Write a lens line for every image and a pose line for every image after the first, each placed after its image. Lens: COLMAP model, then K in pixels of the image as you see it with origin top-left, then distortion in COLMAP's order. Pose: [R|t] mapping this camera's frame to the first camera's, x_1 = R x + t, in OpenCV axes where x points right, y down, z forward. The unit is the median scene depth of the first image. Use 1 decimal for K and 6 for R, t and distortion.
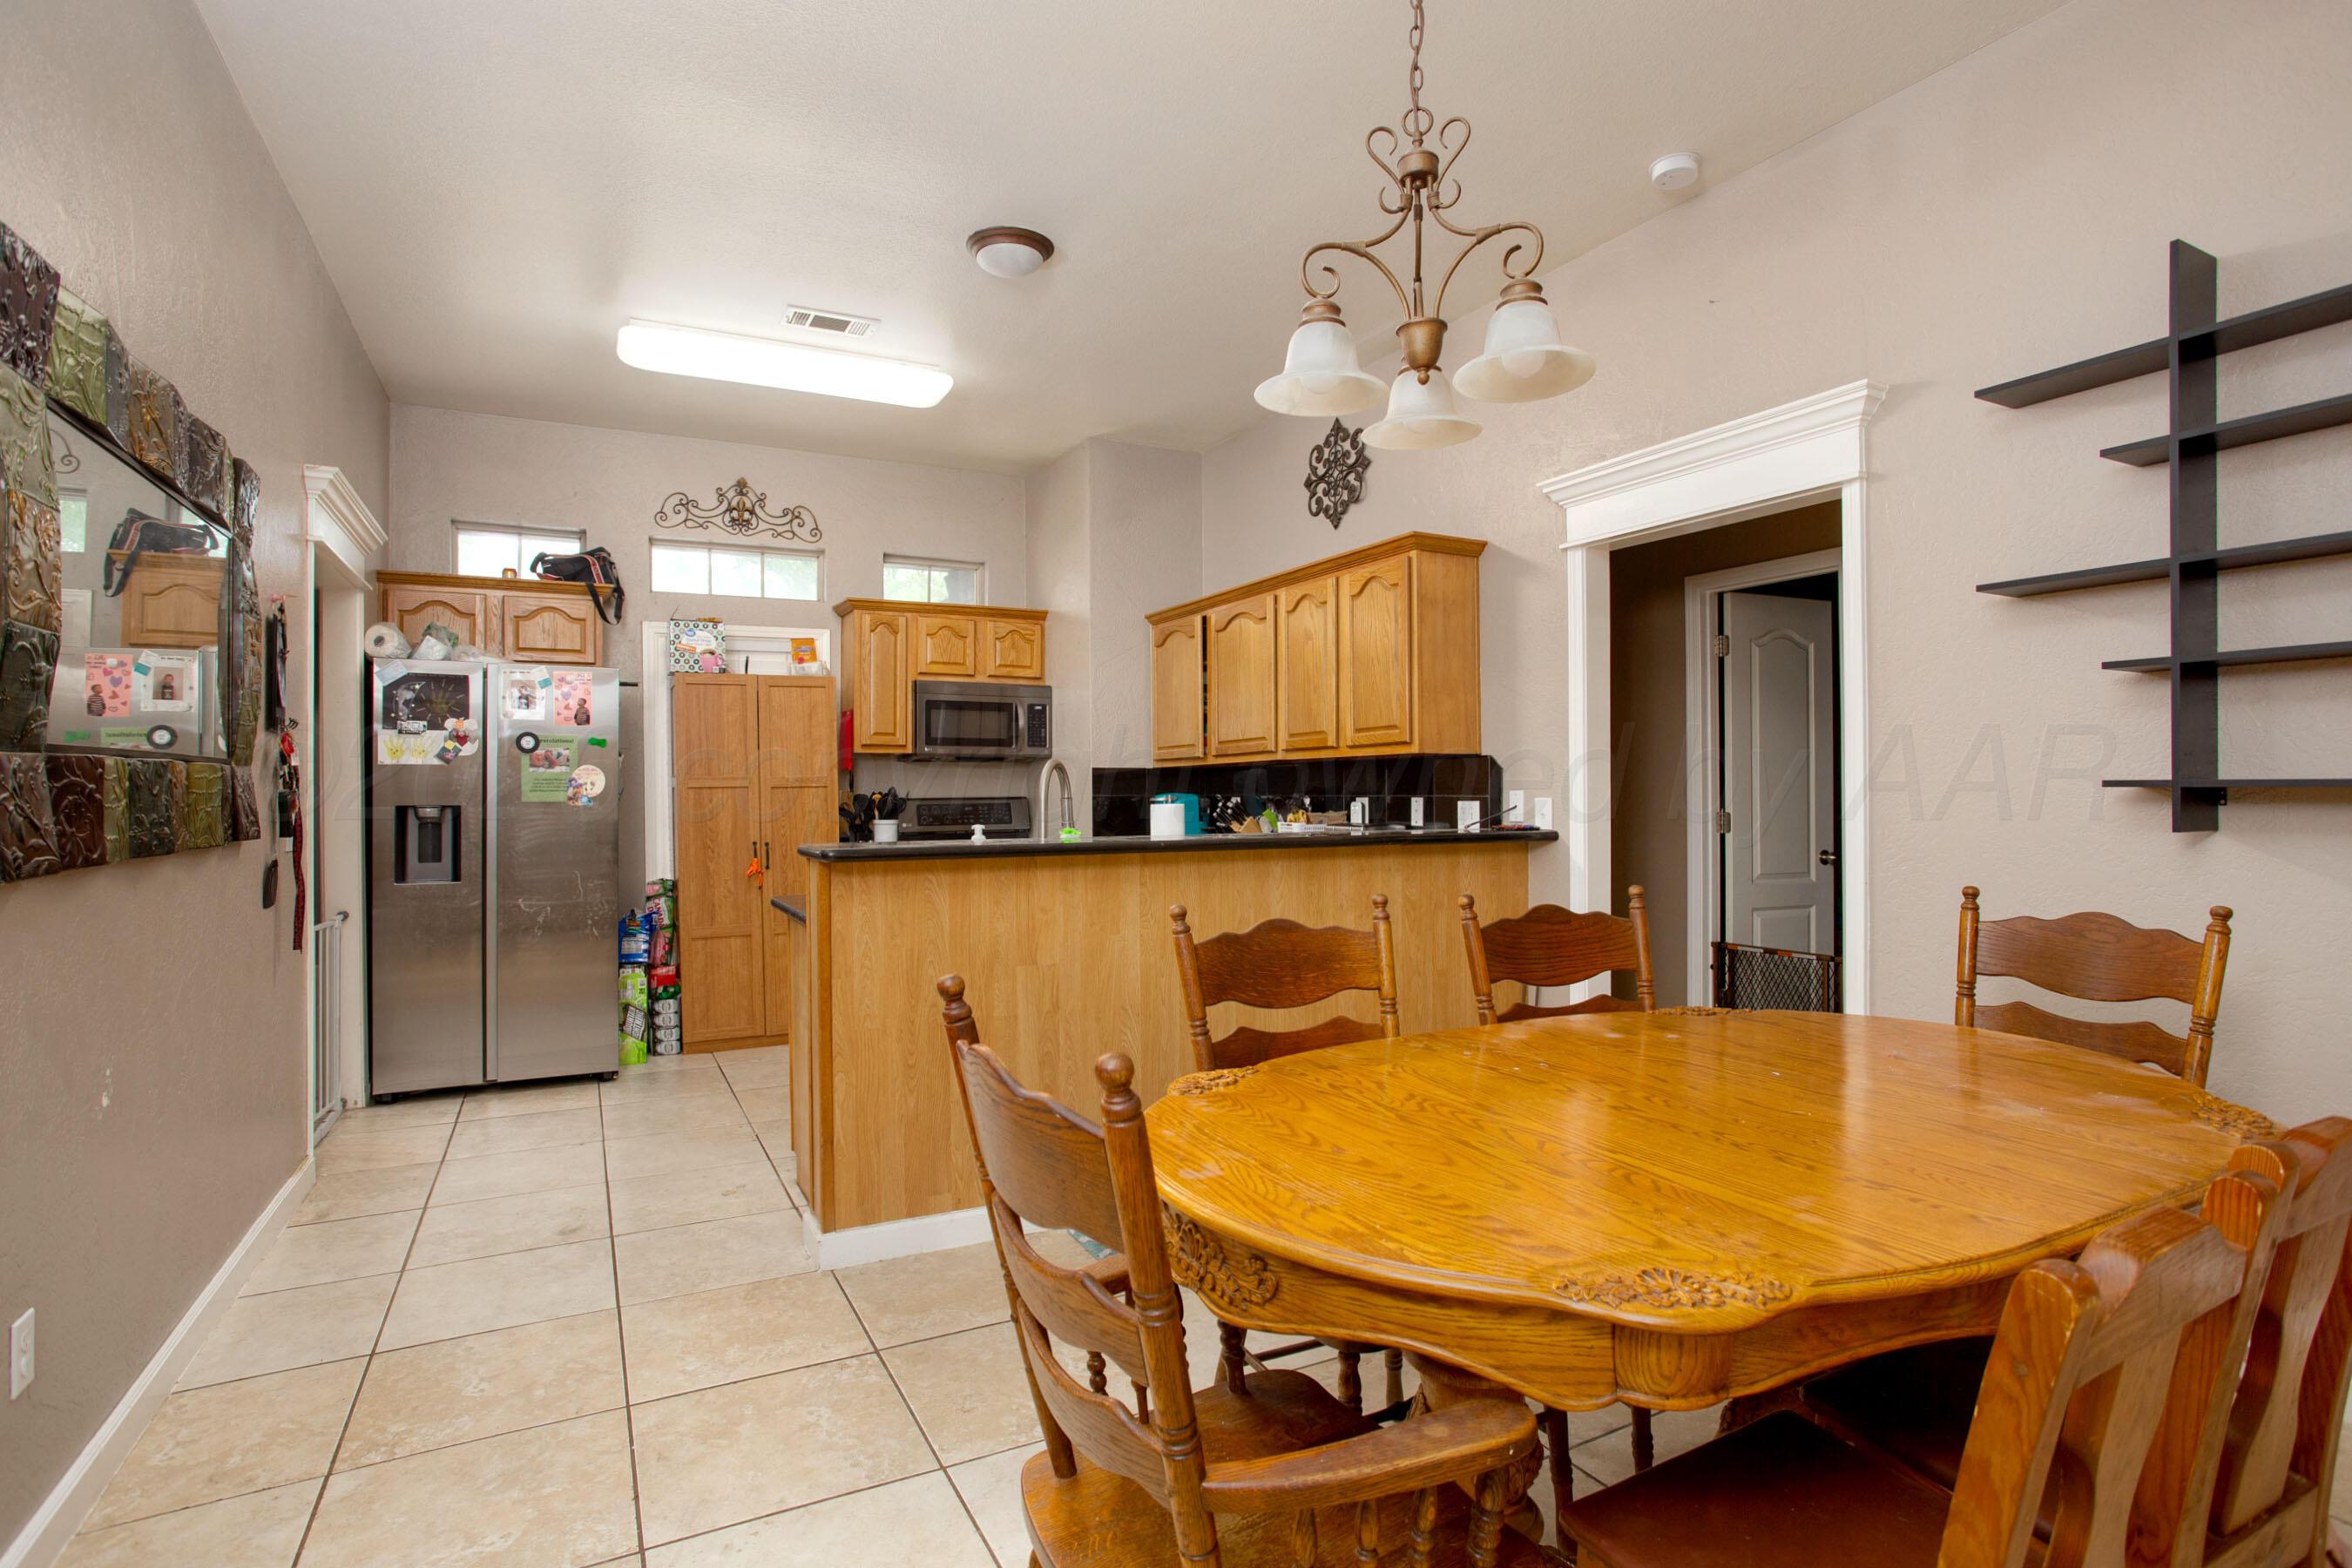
lens RADIAL K [[1163.5, 0, 1176.0], [0, 1163.5, 784.0], [0, 0, 1]] dist [-0.062282, 0.022704]
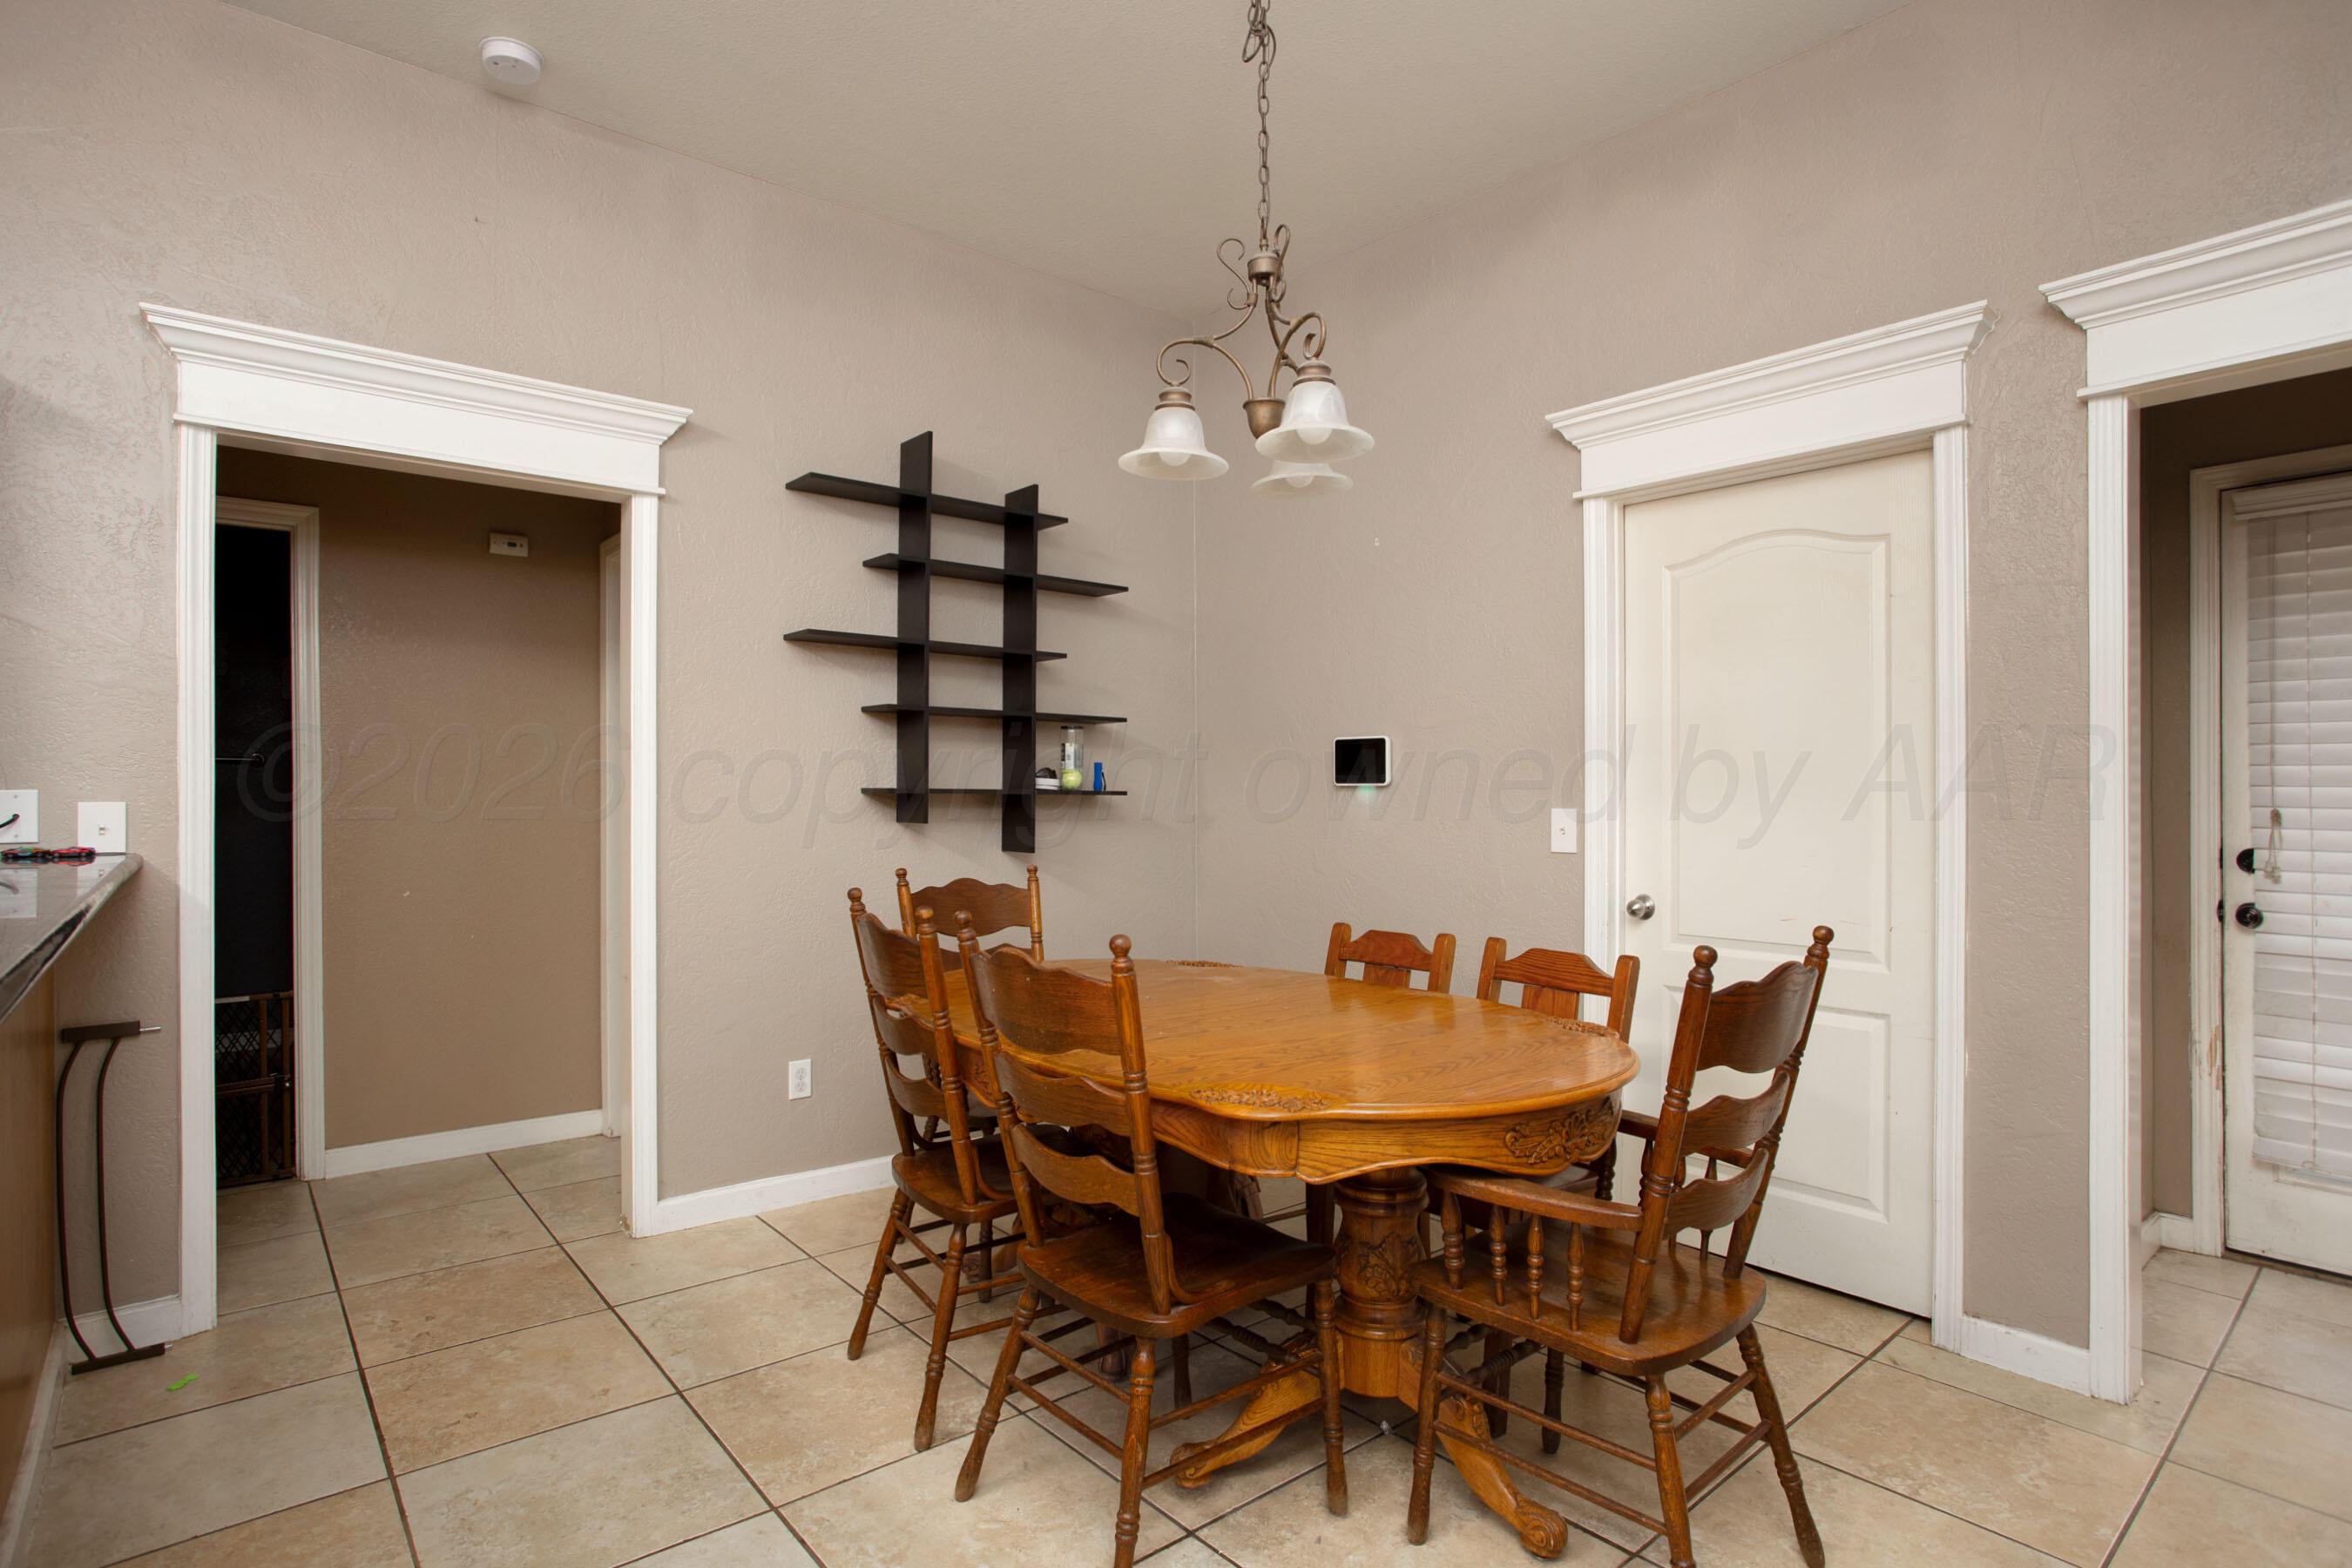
lens RADIAL K [[1198.8, 0, 1176.0], [0, 1198.8, 784.0], [0, 0, 1]] dist [-0.062589, 0.027636]
pose [[-0.228222, 0.017734, 0.973448, -0.303209], [-0.003597, 0.999812, -0.019058, 0.007395], [-0.973602, -0.007851, -0.228116, 0.425578]]
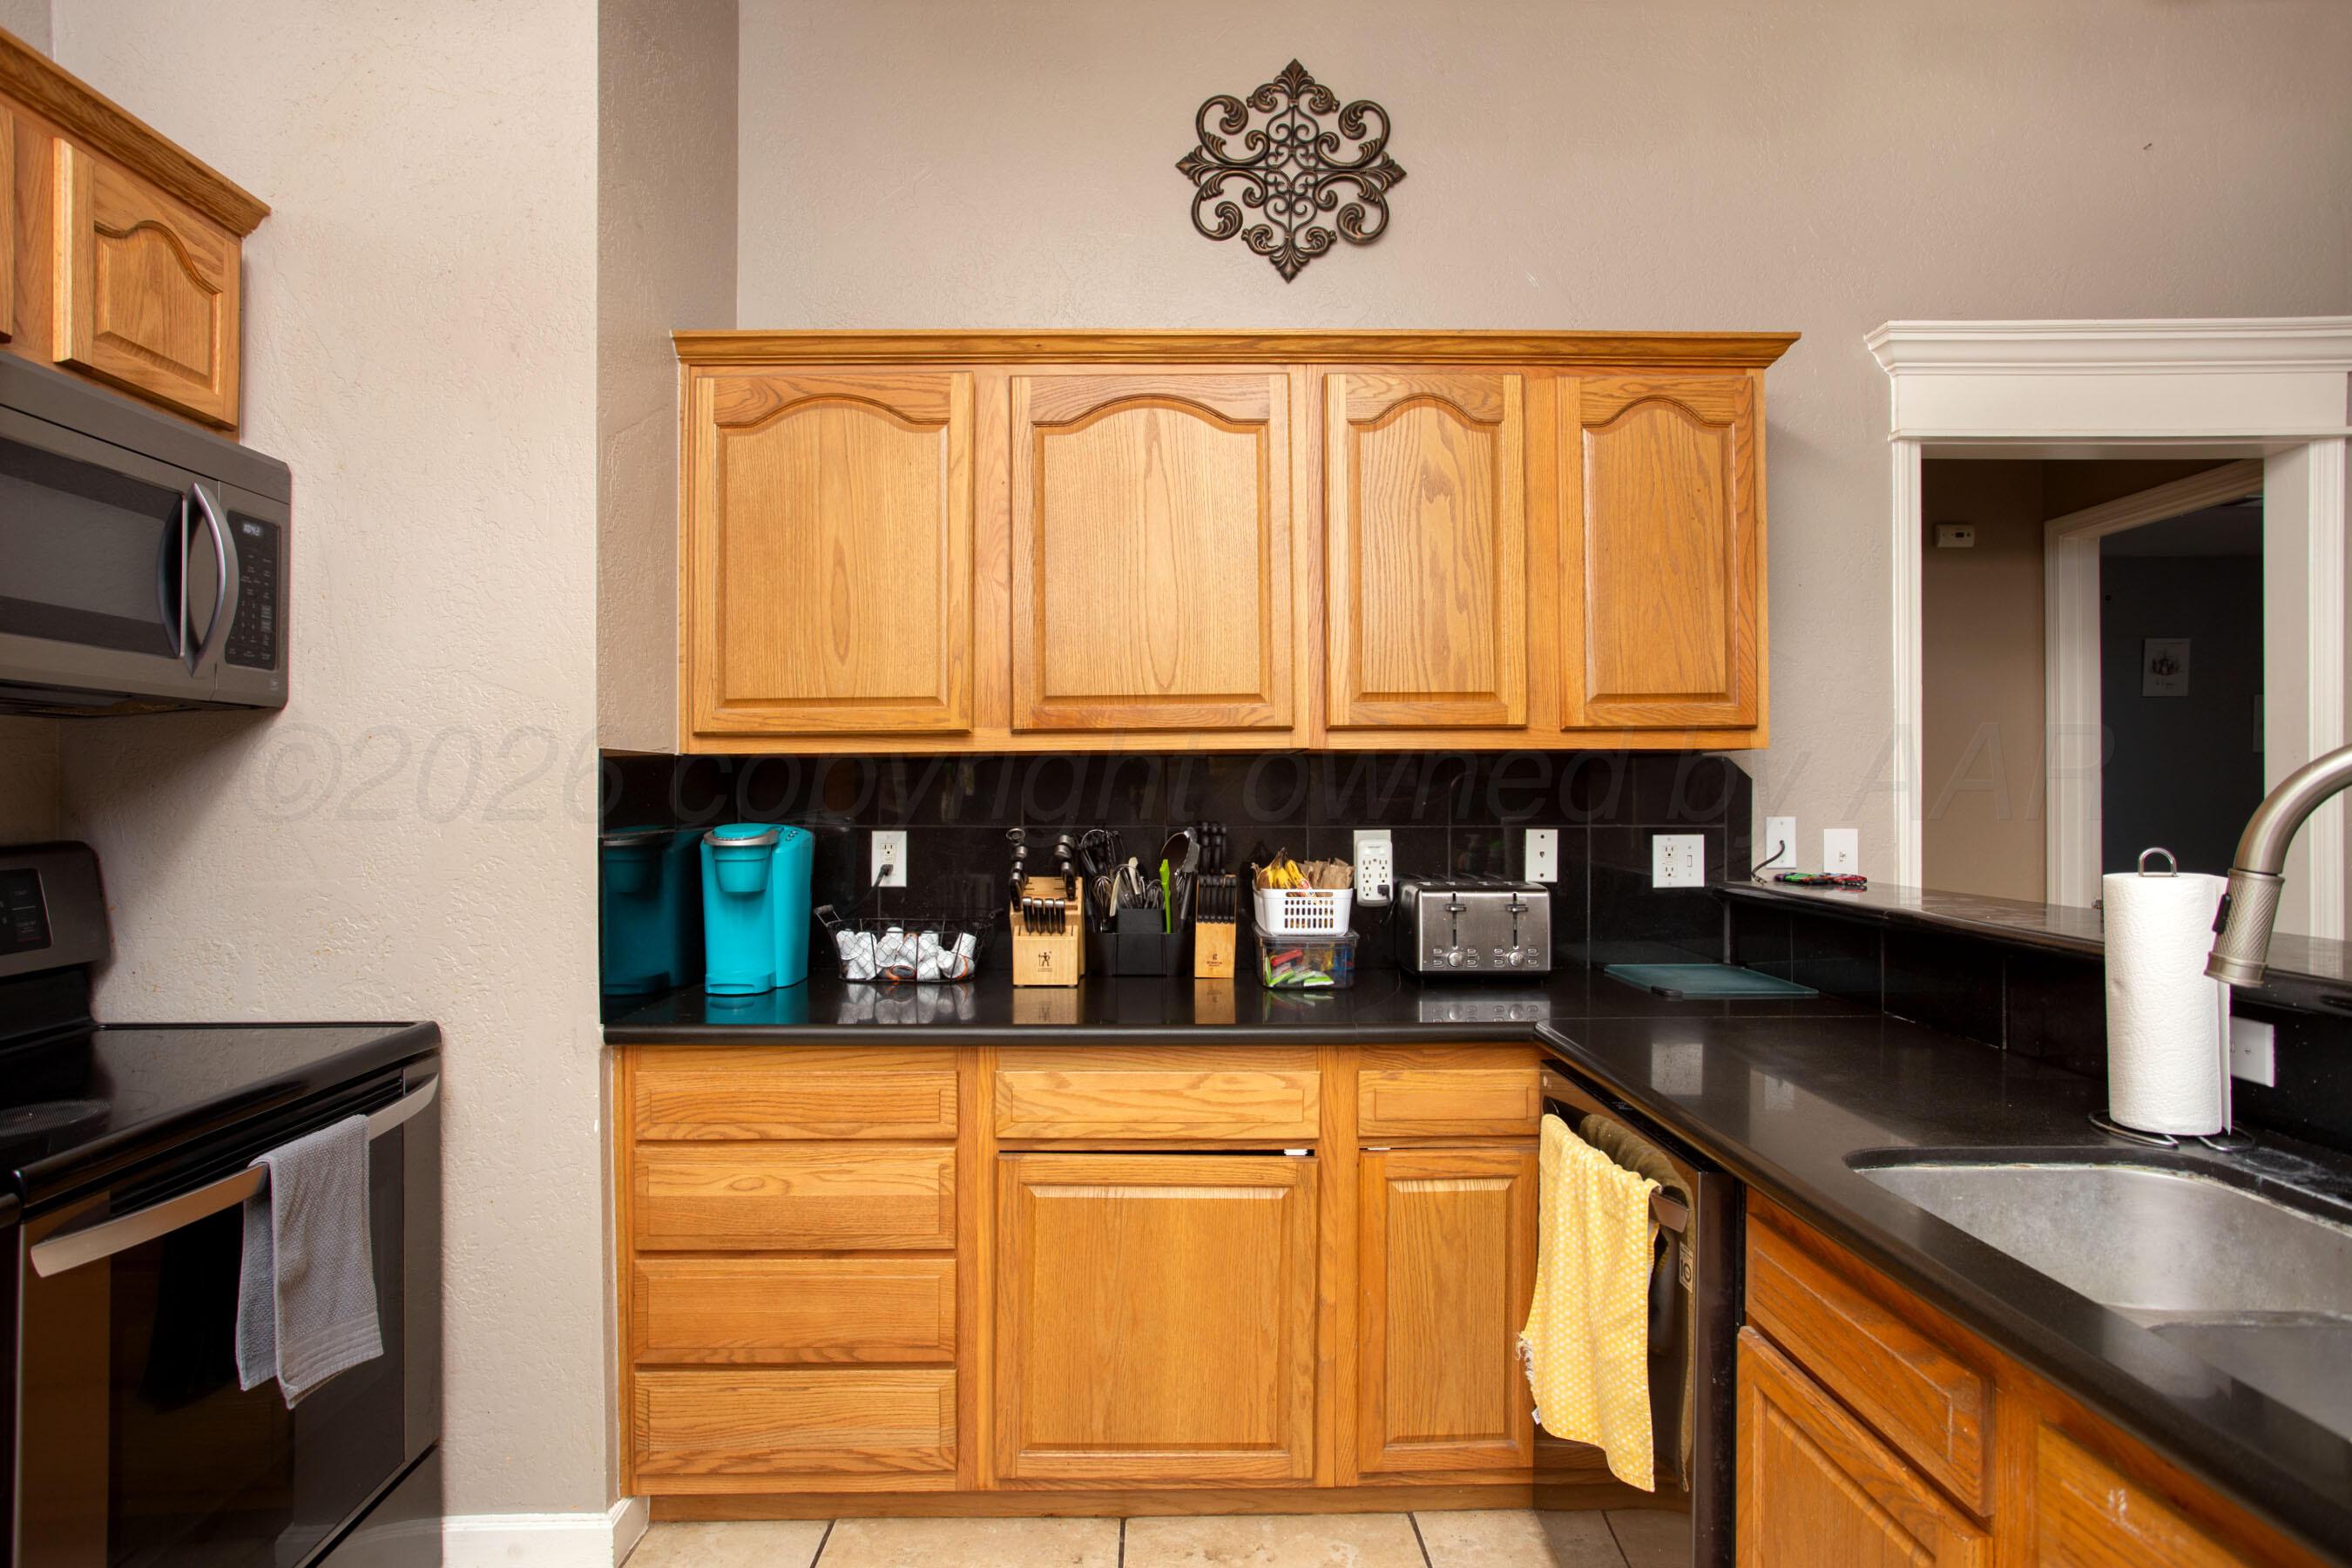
lens RADIAL K [[1255.8, 0, 1192.4], [0, 1255.8, 791.4], [0, 0, 1]] dist [-0.061319, 0.035280]
pose [[0.457738, 0.009963, 0.889031, -0.328723], [-0.006078, 0.999949, -0.008077, 0.000360], [-0.889066, -0.001706, 0.457775, 0.768117]]
